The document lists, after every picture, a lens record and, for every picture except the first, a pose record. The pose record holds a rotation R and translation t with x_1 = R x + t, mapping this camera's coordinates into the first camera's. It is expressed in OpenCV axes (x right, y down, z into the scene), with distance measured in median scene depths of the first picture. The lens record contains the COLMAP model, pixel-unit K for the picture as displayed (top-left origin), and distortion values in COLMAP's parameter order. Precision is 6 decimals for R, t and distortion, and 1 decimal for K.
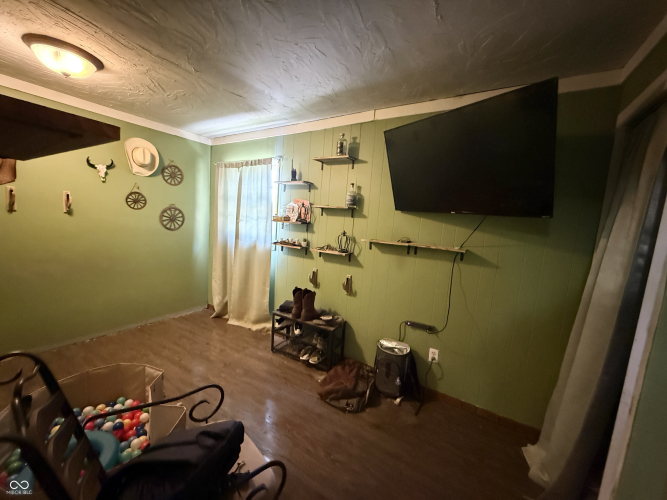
lens RADIAL K [[266.9, 0, 332.7], [0, 266.9, 249.5], [0, 0, 1]] dist [-0.000706, -0.000383]
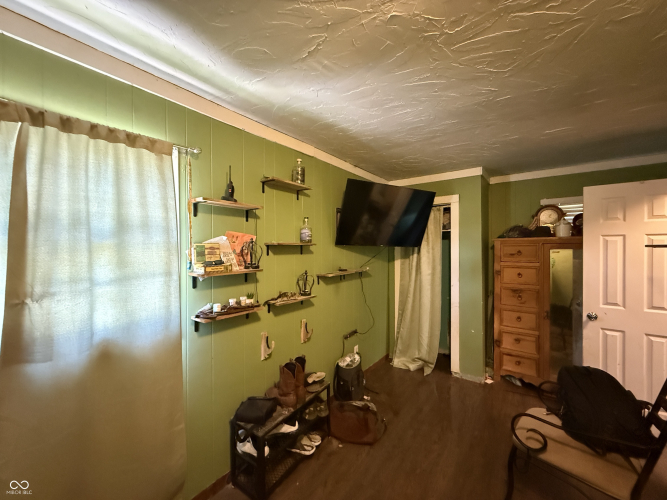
lens RADIAL K [[266.9, 0, 332.7], [0, 266.9, 249.5], [0, 0, 1]] dist [-0.000706, -0.000383]
pose [[0.074832, -0.076671, 0.994244, -0.754656], [0.122416, 0.990205, 0.067146, -0.172244], [-0.989654, 0.116686, 0.083485, 0.772013]]
